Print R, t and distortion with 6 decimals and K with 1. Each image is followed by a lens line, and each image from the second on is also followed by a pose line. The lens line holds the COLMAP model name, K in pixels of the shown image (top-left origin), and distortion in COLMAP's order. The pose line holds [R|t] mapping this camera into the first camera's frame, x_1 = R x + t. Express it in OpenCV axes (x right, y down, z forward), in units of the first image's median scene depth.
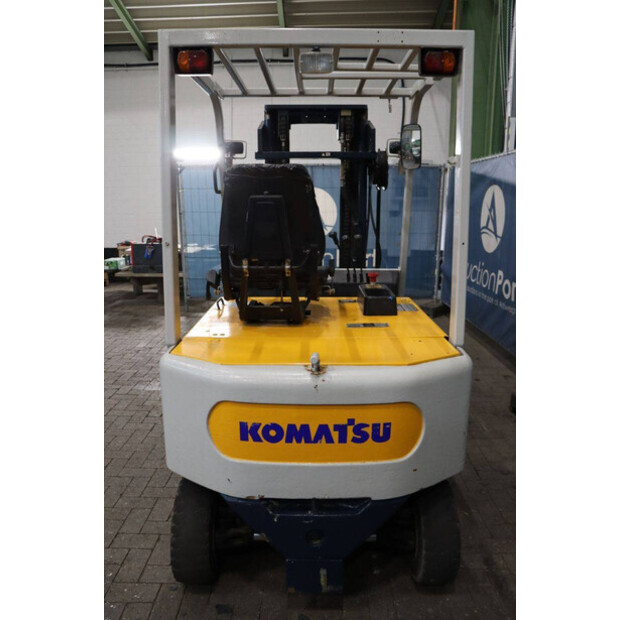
lens RADIAL K [[488.0, 0, 307.2], [0, 488.0, 314.5], [0, 0, 1]] dist [-0.086201, 0.032370]
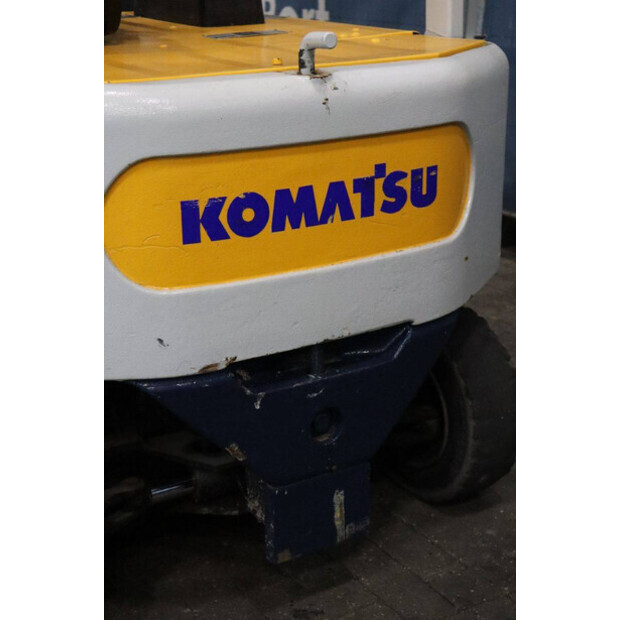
lens RADIAL K [[1132.0, 0, 310.6], [0, 1132.0, 308.9], [0, 0, 1]] dist [0.143676, 0.000000]
pose [[0.836739, -0.180781, 0.516901, -0.613597], [0.127161, 0.982278, 0.137698, 0.188656], [-0.532633, -0.049488, 0.844898, 0.016289]]
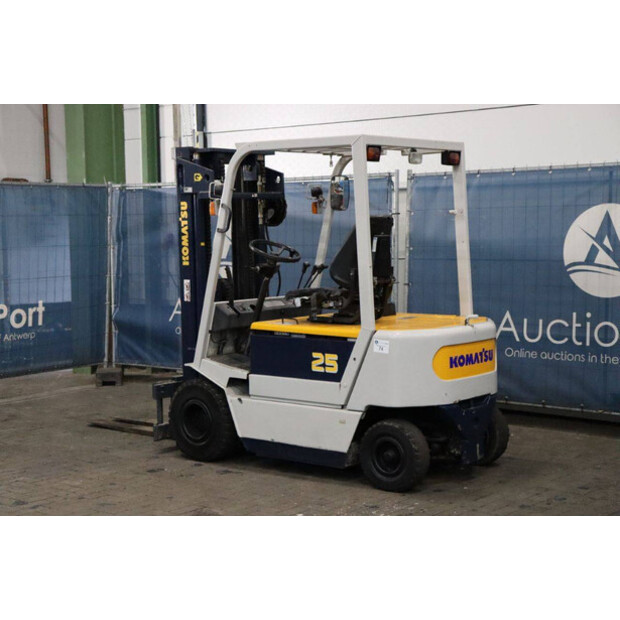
lens RADIAL K [[1122.9, 0, 307.4], [0, 1122.9, 312.1], [0, 0, 1]] dist [0.319737, 0.000000]
pose [[0.631042, -0.072333, 0.772369, -3.746442], [0.187134, 0.980434, -0.061074, 0.214885], [-0.752839, 0.183077, 0.632231, -1.312496]]
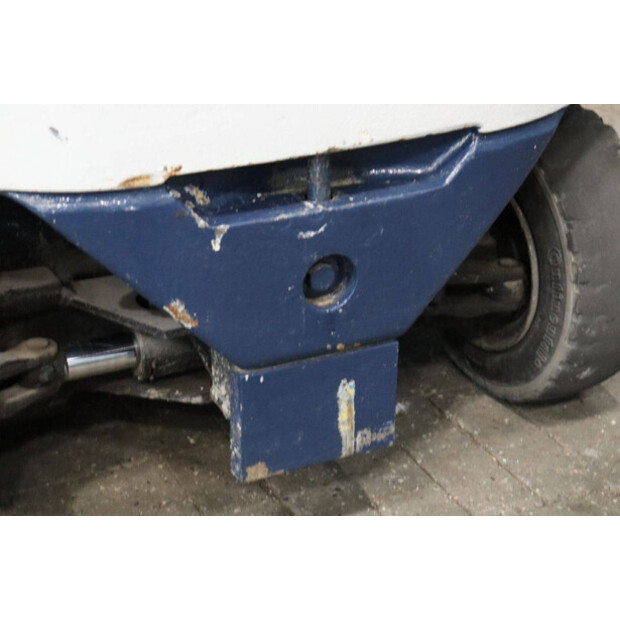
lens RADIAL K [[1454.5, 0, 311.3], [0, 1454.5, 315.8], [0, 0, 1]] dist [0.283307, 0.000000]
pose [[0.889848, -0.192350, 0.413729, -0.422129], [0.083800, 0.960266, 0.266207, 0.235140], [-0.448495, -0.202213, 0.870610, 0.155291]]
